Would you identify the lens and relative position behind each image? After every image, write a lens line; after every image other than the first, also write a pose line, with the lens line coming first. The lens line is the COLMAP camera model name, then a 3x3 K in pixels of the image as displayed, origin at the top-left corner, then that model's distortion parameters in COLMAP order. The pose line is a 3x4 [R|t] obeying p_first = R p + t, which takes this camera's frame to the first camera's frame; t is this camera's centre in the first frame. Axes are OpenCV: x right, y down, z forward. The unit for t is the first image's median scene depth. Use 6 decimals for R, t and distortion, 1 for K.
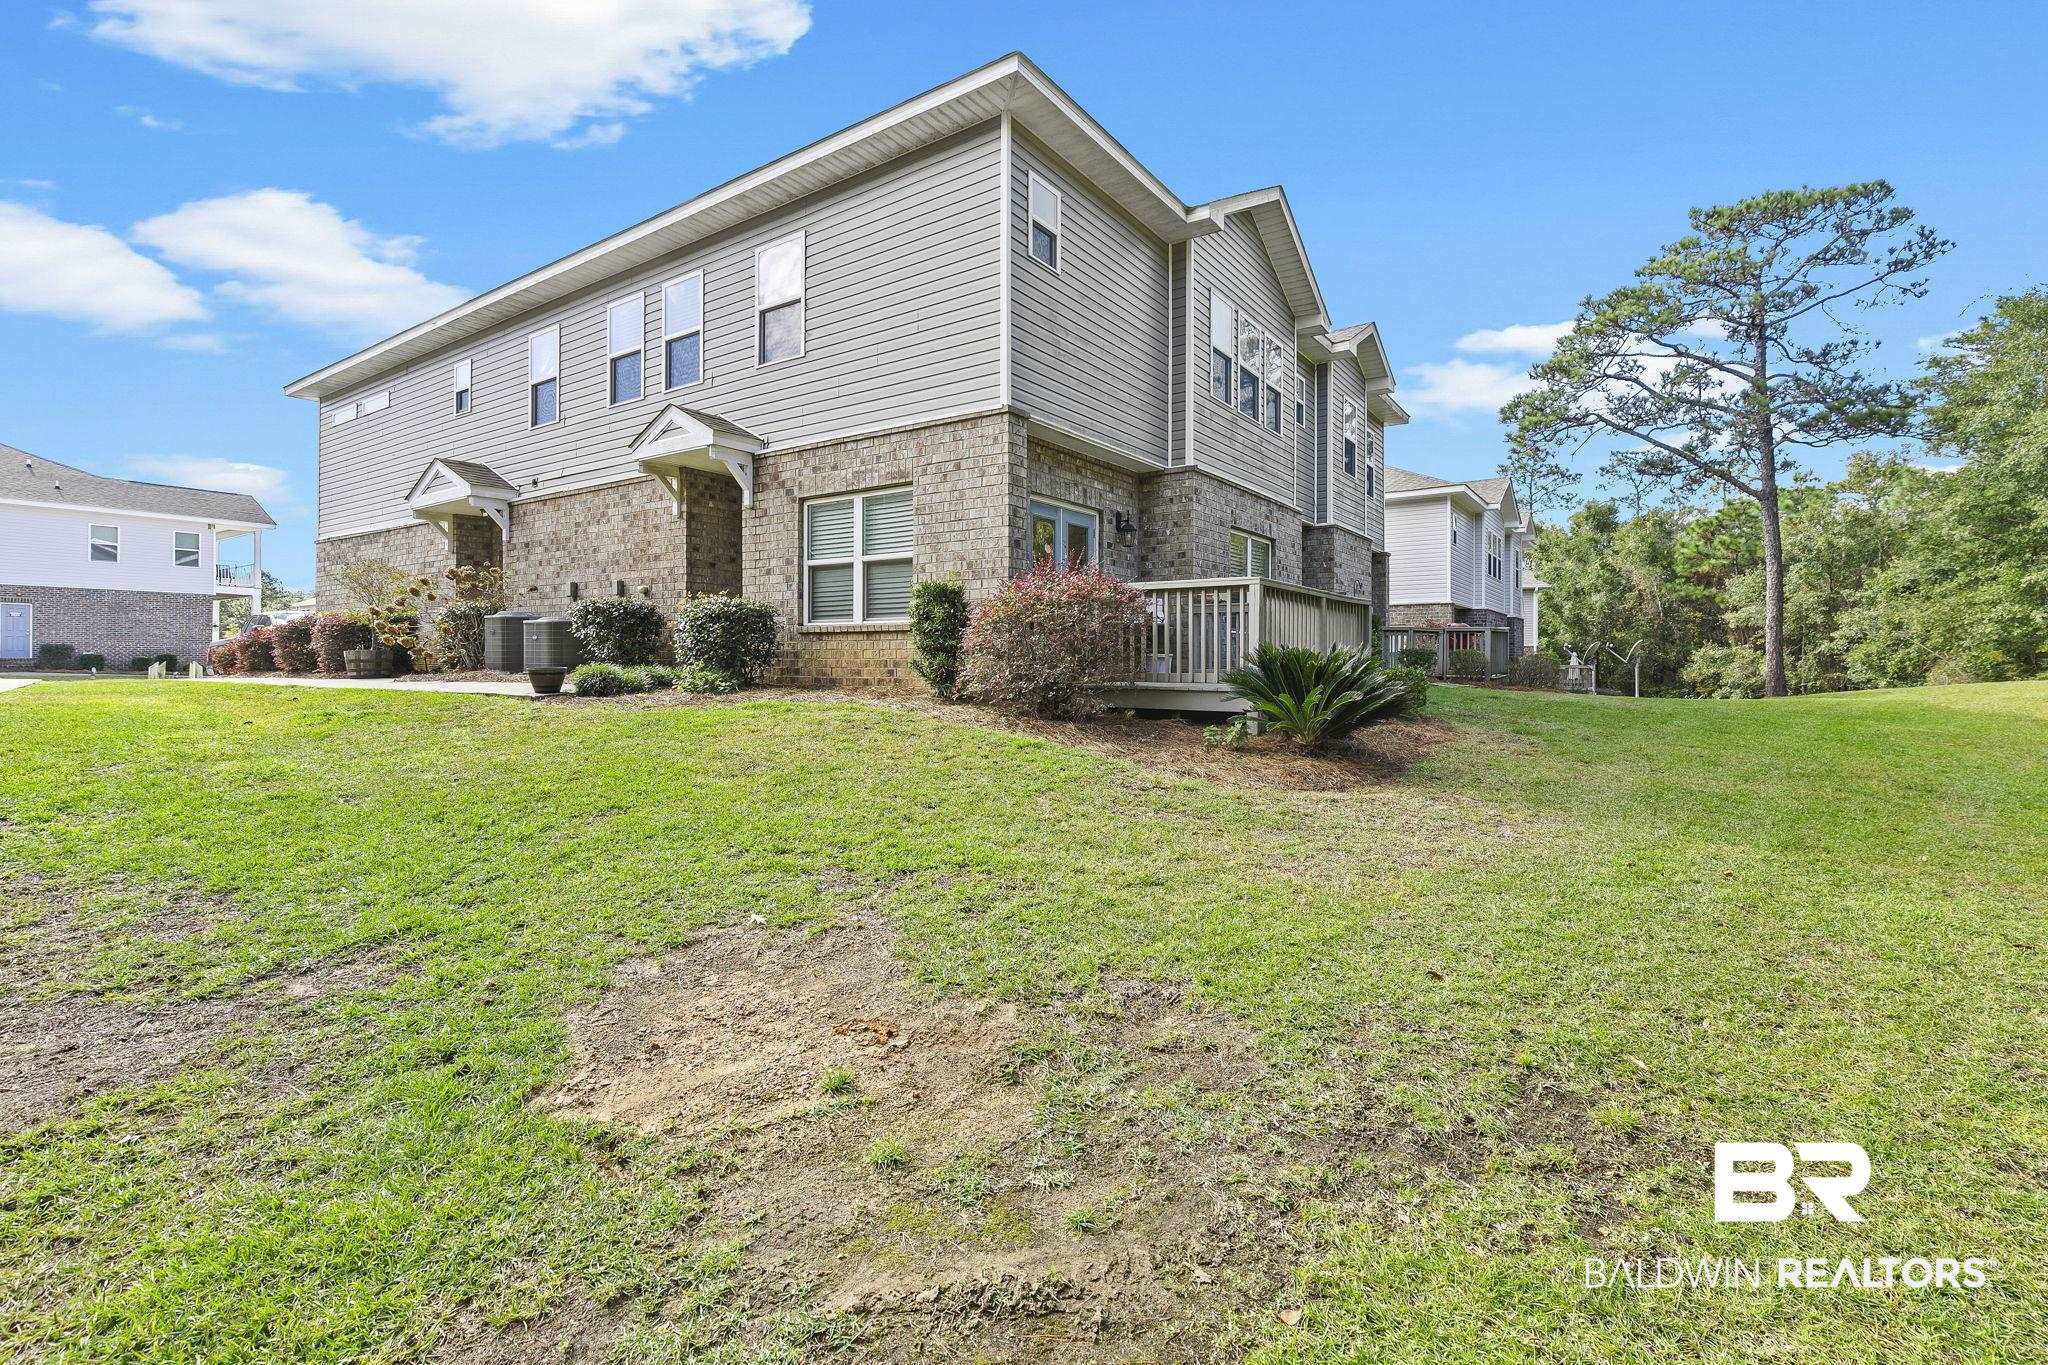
lens RADIAL K [[932.8, 0, 1022.7], [0, 932.8, 652.4], [0, 0, 1]] dist [-0.000202, 0.000173]
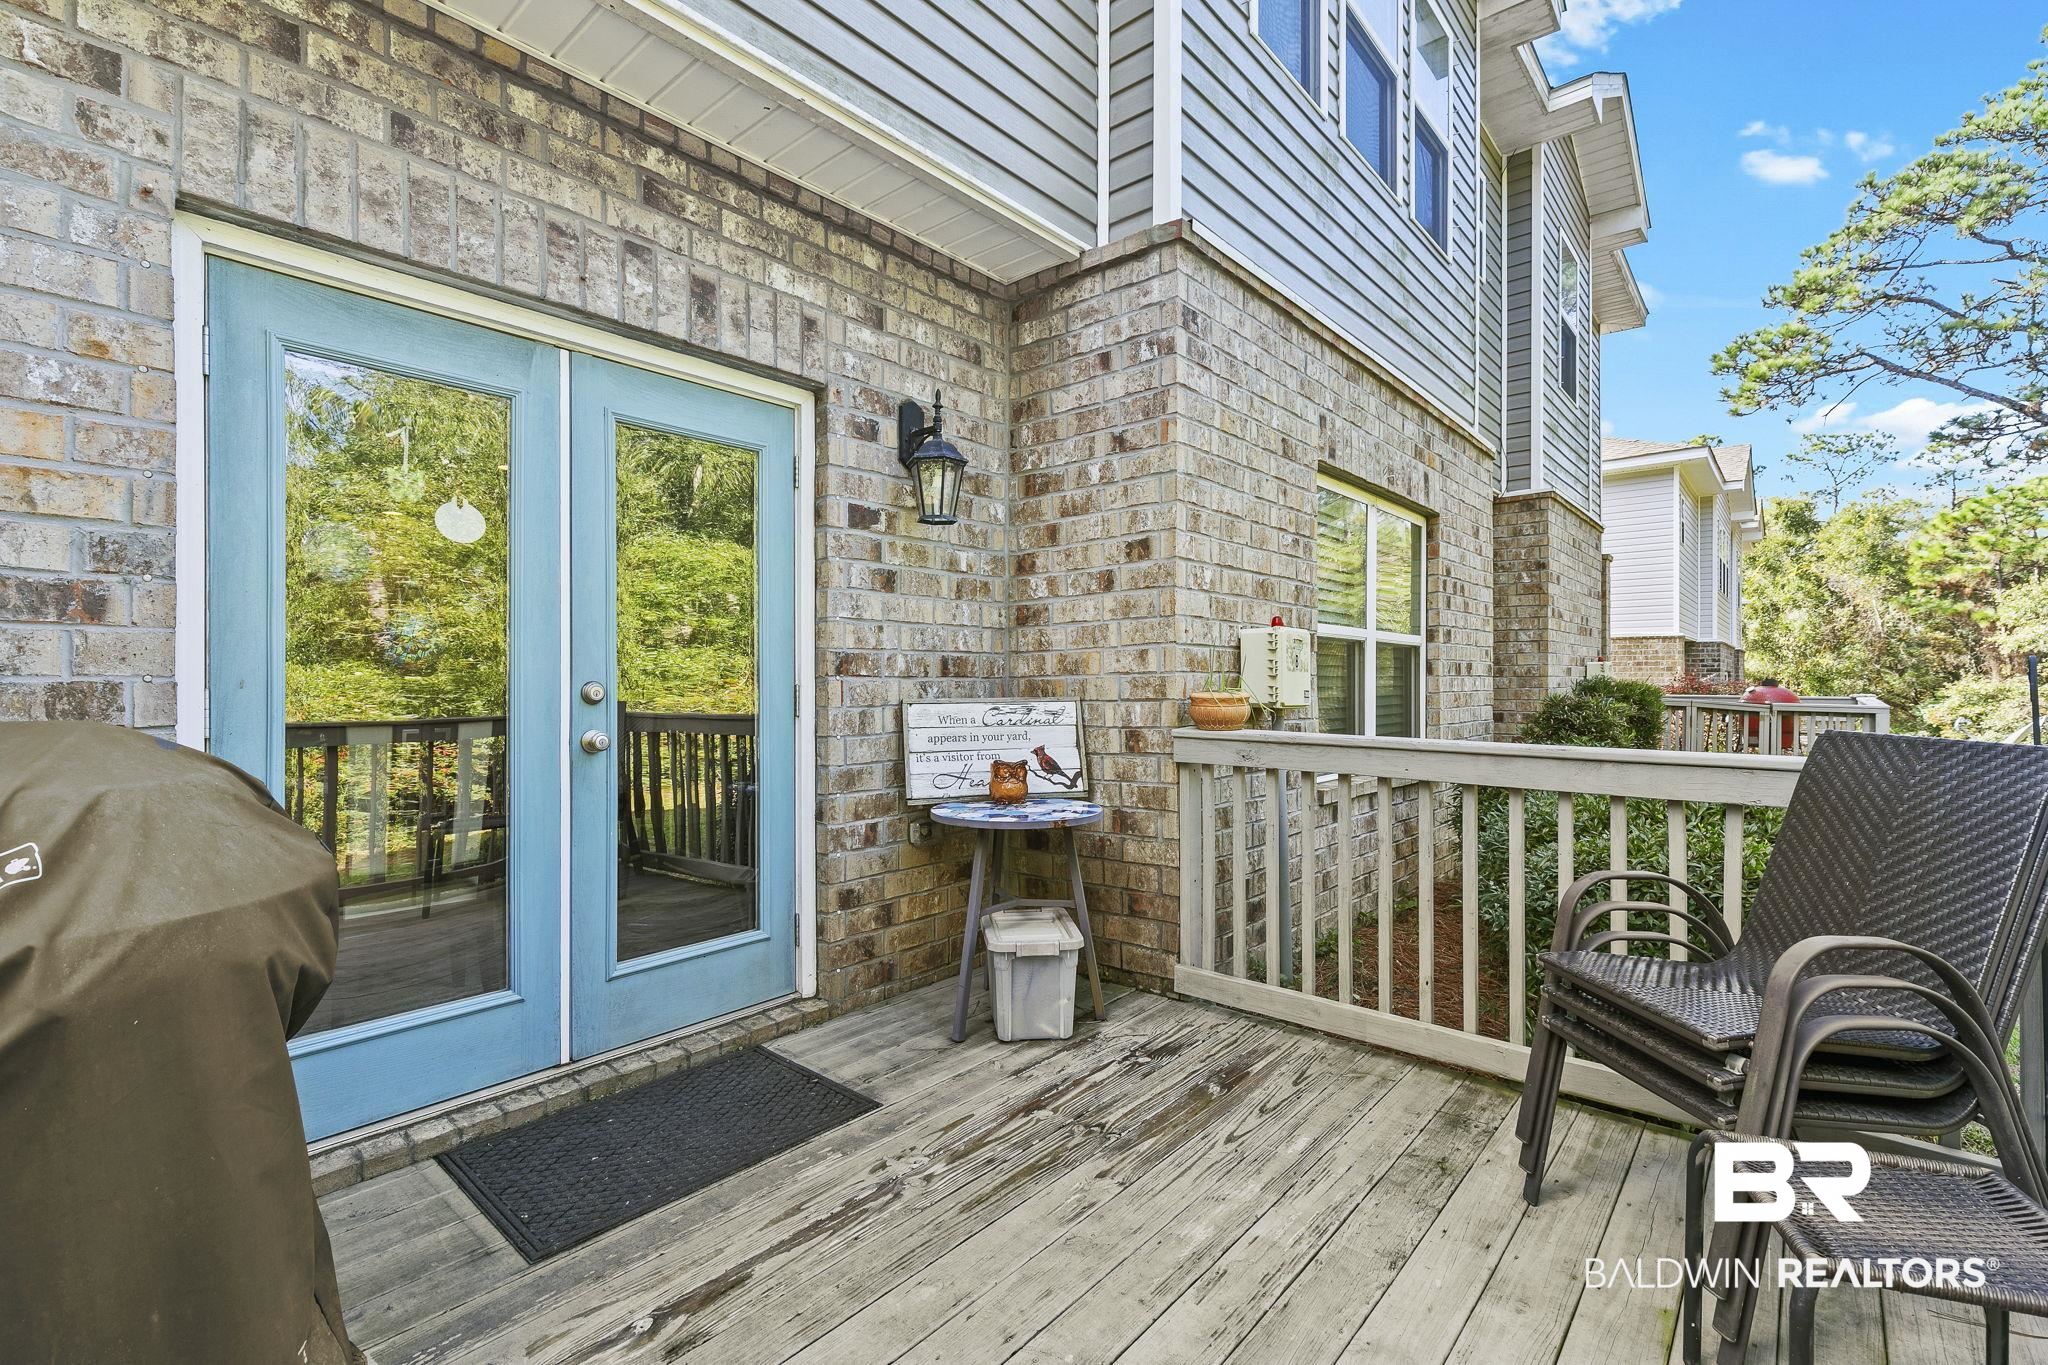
lens RADIAL K [[914.6, 0, 1017.5], [0, 914.6, 673.9], [0, 0, 1]] dist [0.001193, 0.000042]
pose [[0.994659, -0.003383, -0.103156, 0.147173], [0.003858, 0.999983, 0.004403, -0.061728], [0.103140, -0.004778, 0.994655, 0.652733]]
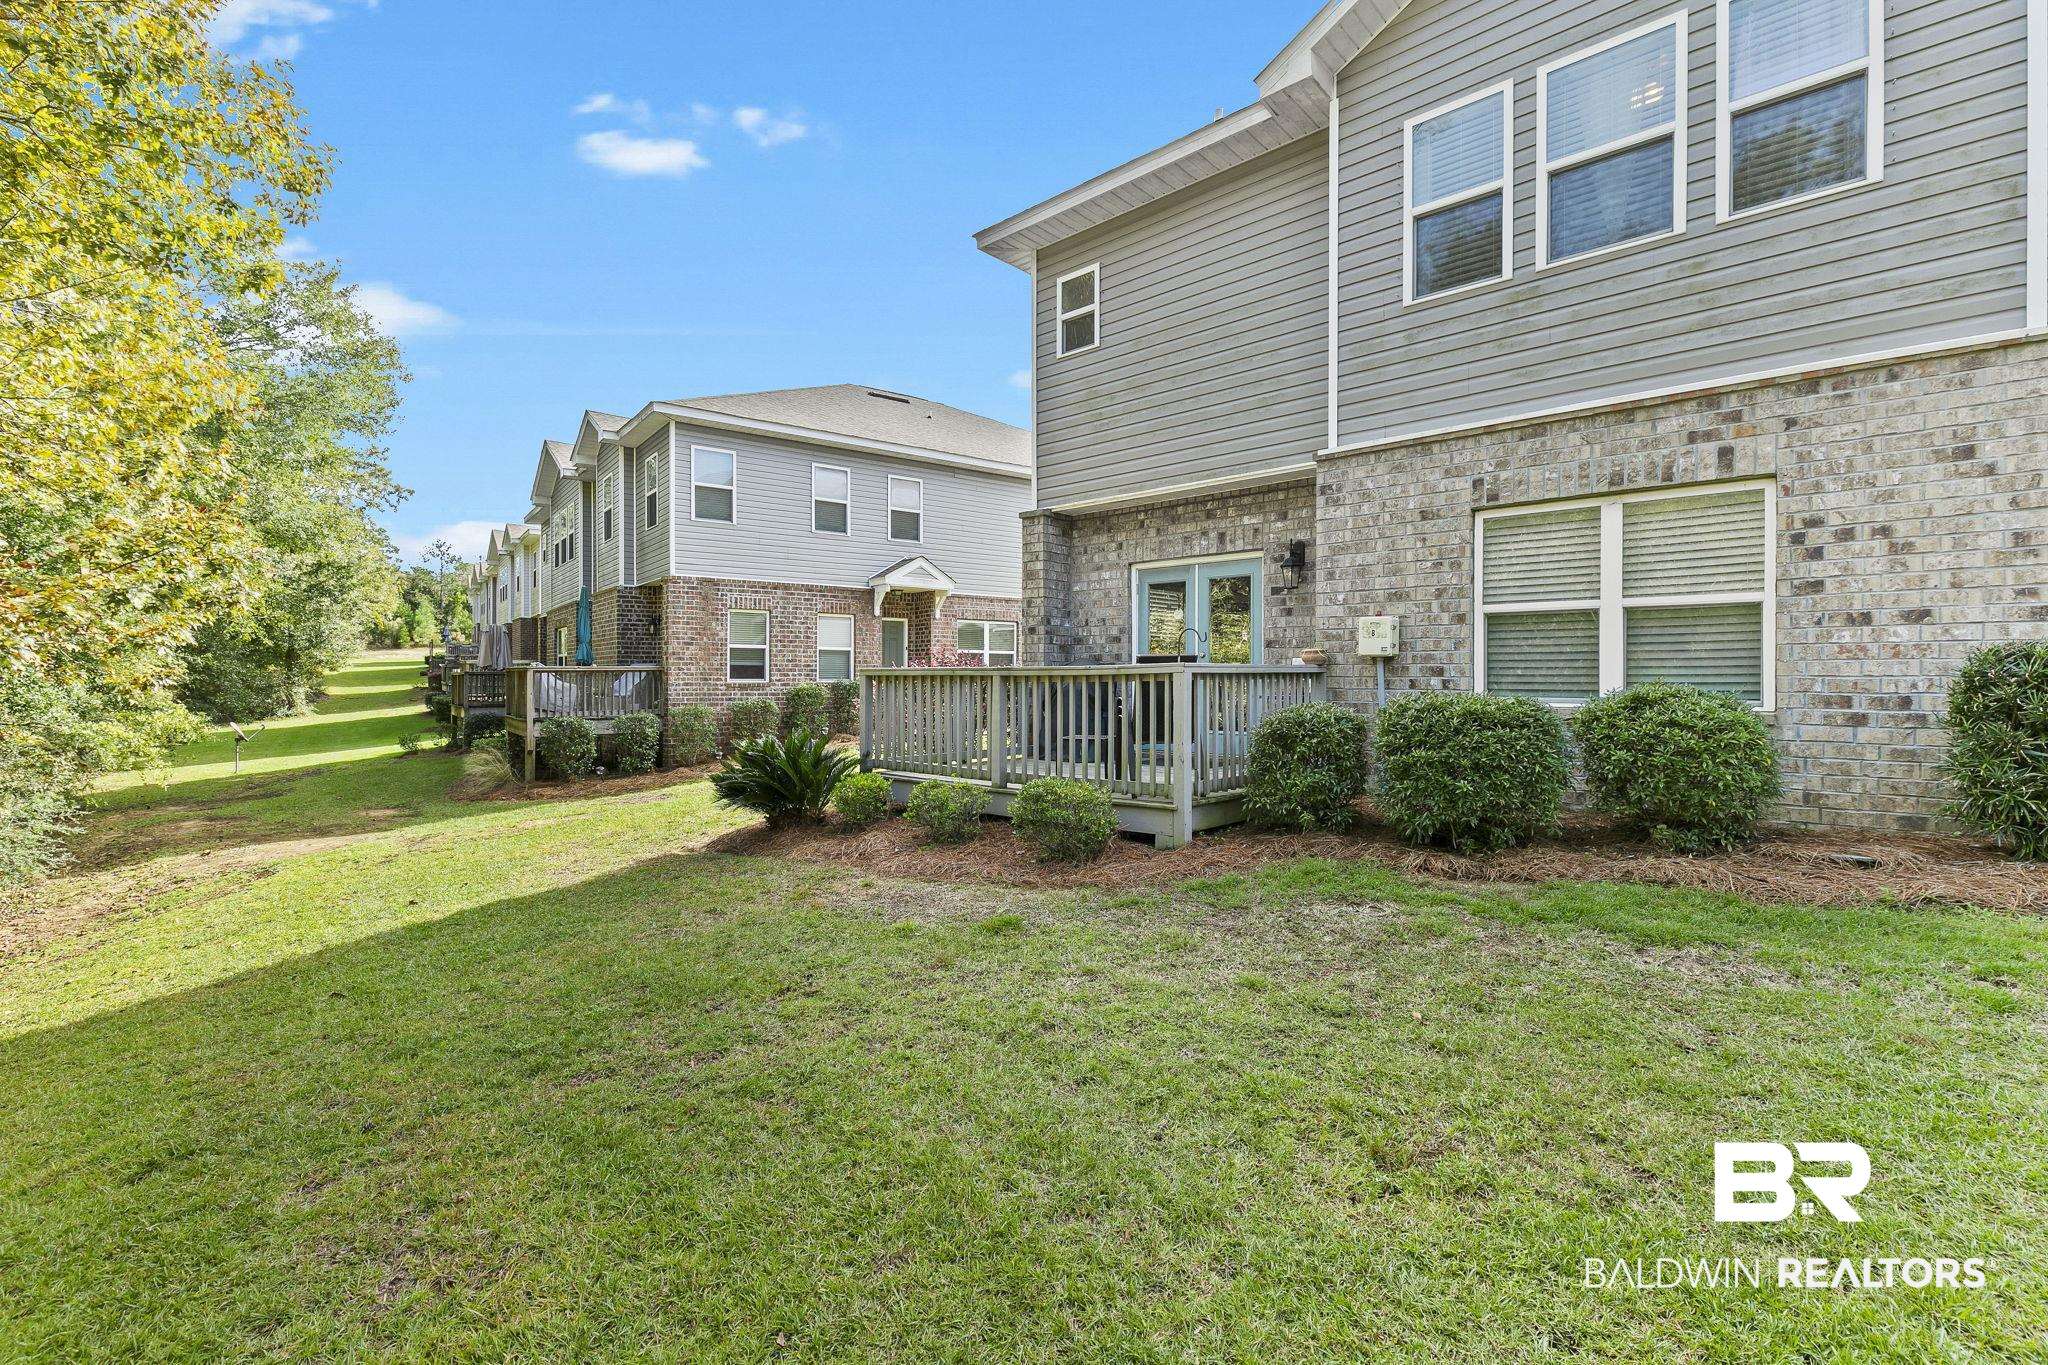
lens RADIAL K [[914.6, 0, 1017.5], [0, 914.6, 673.9], [0, 0, 1]] dist [0.001193, 0.000042]
pose [[-0.135964, -0.011592, -0.990646, 0.763145], [0.006663, 0.999898, -0.012615, -0.034326], [0.990691, -0.008316, -0.135873, 0.788826]]
